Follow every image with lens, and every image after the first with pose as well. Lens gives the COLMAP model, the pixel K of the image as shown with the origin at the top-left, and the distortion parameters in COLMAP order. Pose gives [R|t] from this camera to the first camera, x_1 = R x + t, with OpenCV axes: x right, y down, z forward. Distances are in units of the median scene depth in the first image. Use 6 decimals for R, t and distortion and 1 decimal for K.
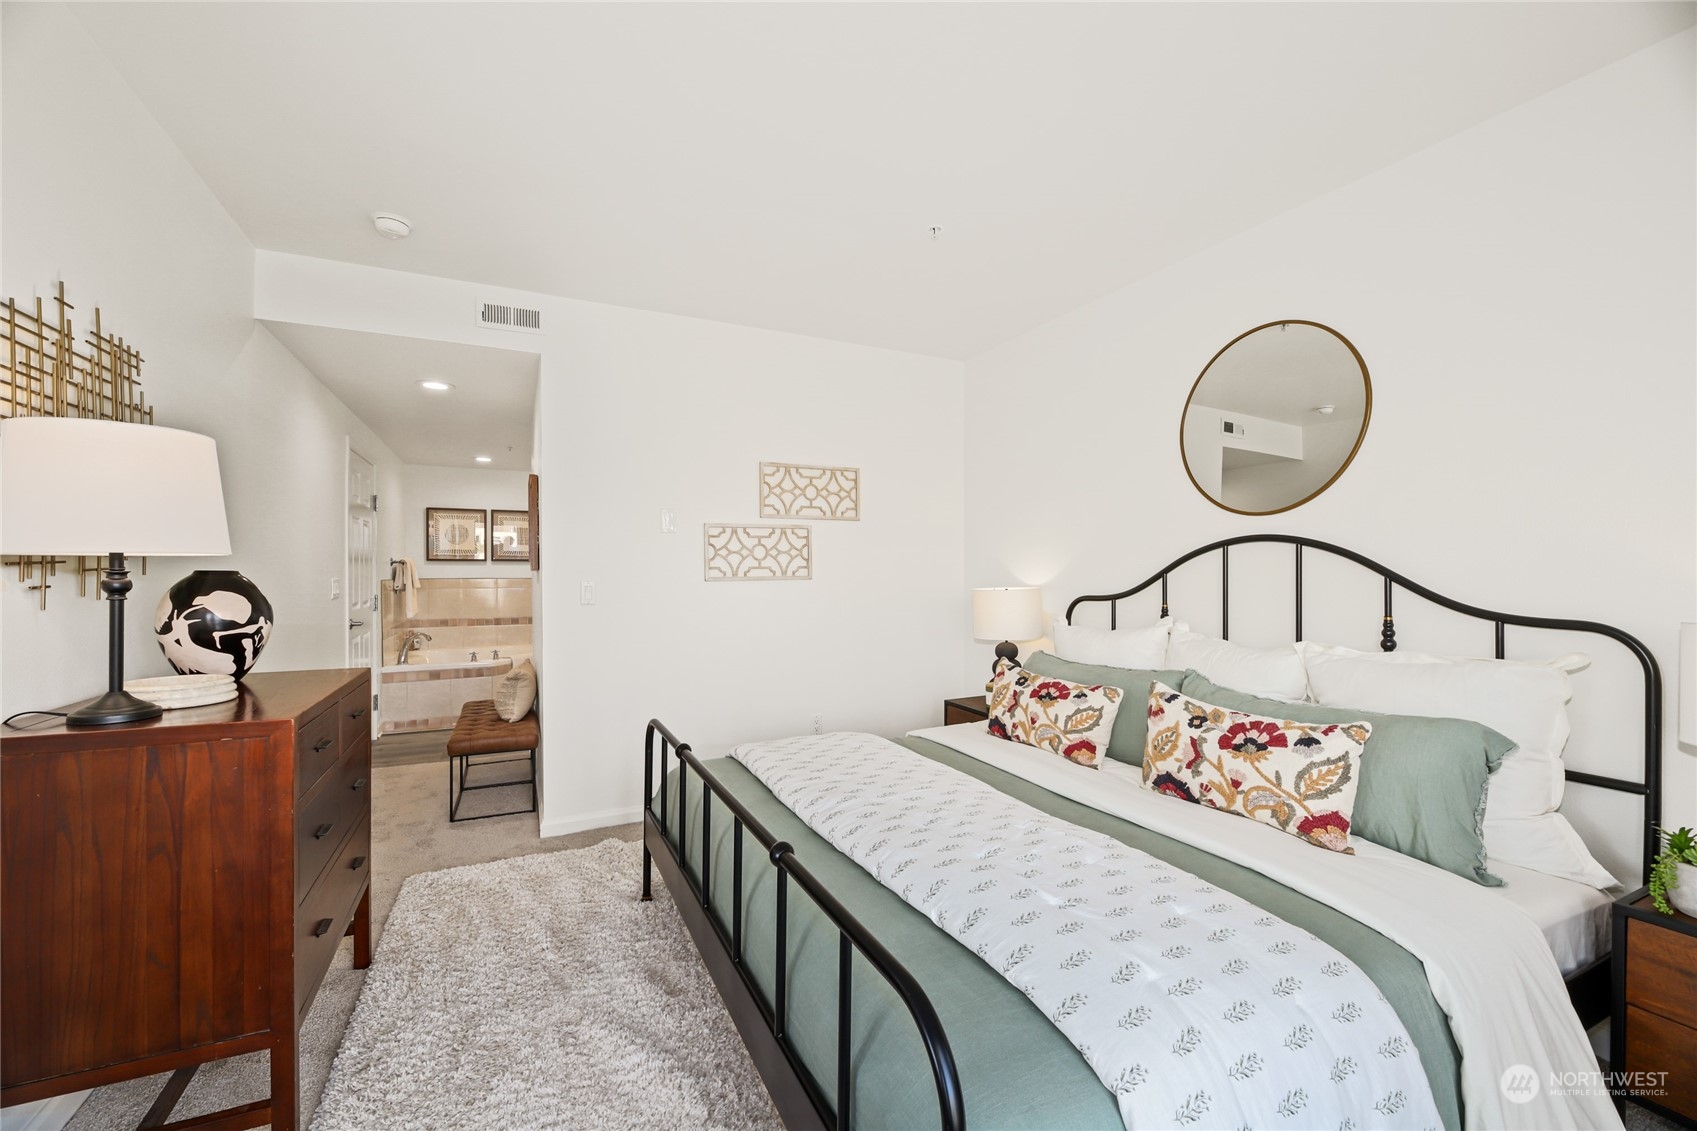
lens RADIAL K [[686.0, 0, 851.4], [0, 686.0, 573.3], [0, 0, 1]] dist [-0.004434, -0.001481]
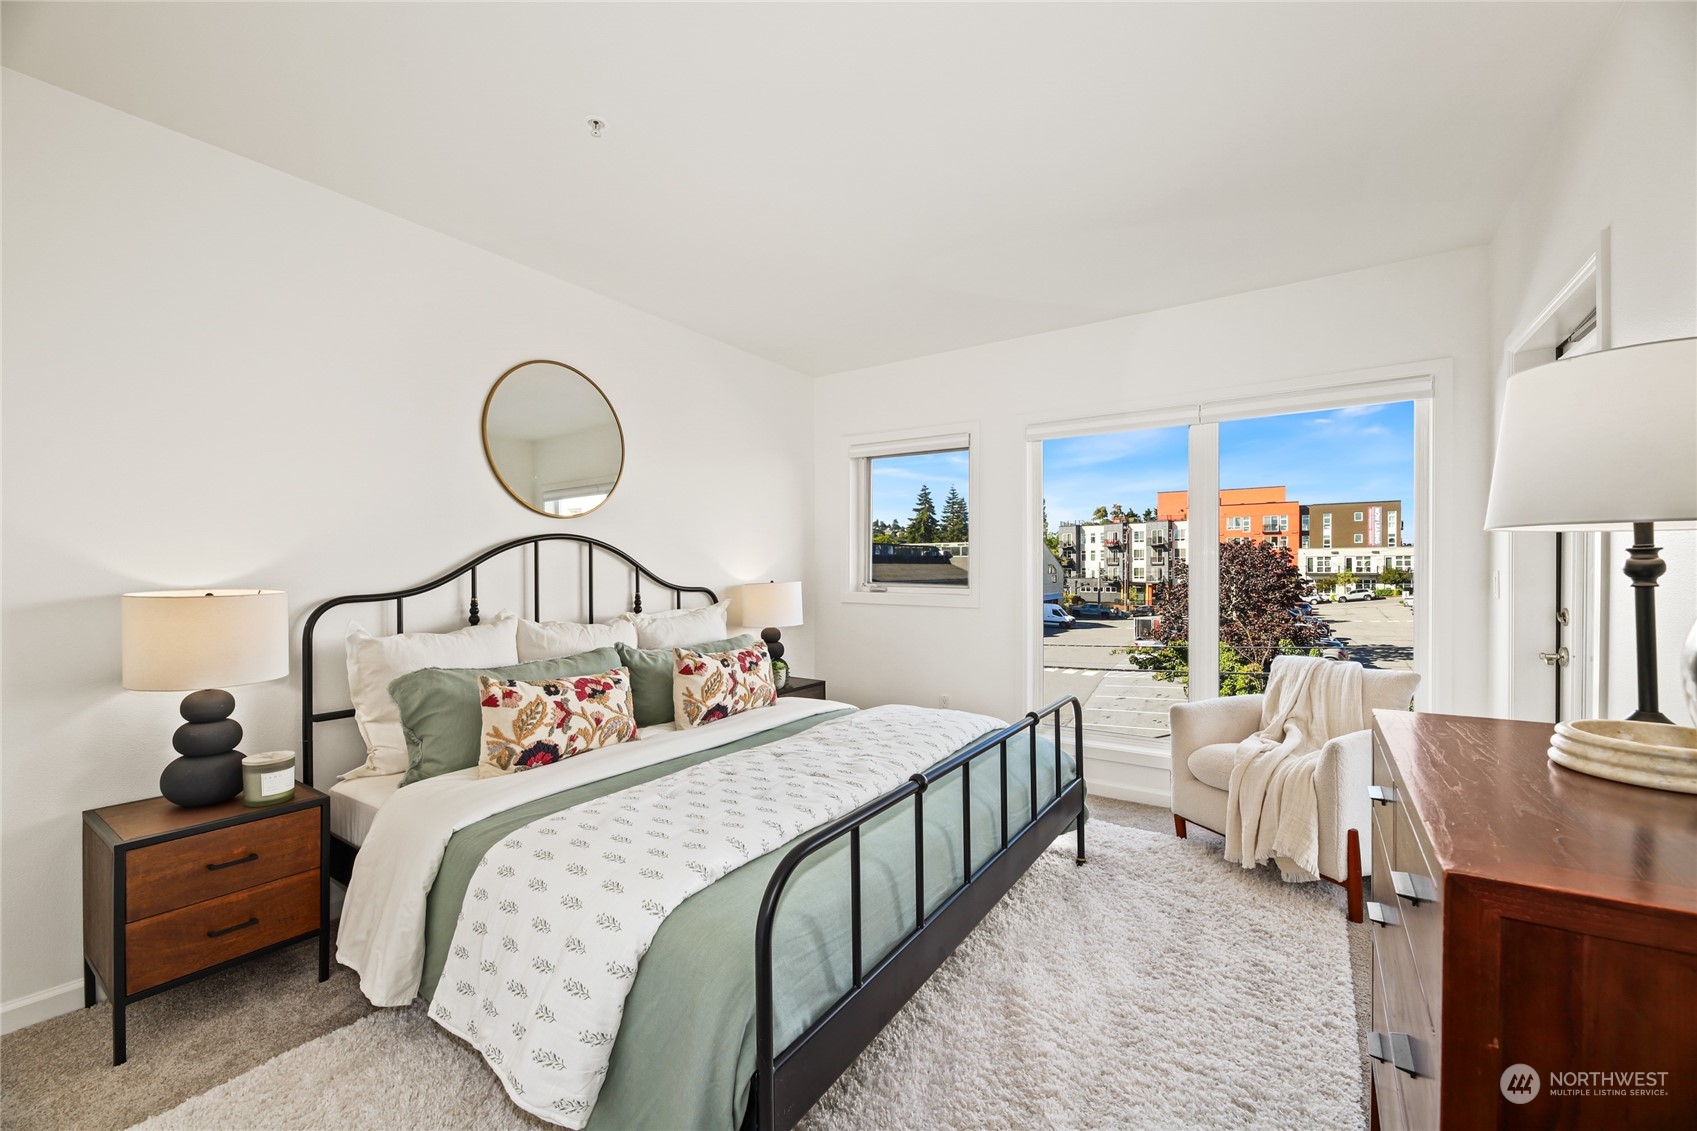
lens RADIAL K [[686.0, 0, 834.1], [0, 686.0, 570.3], [0, 0, 1]] dist [-0.004434, -0.001481]
pose [[-0.494355, -0.000065, 0.869260, -0.712978], [0.005693, 0.999978, 0.003312, 0.007767], [-0.869241, 0.006587, -0.494344, 1.187663]]
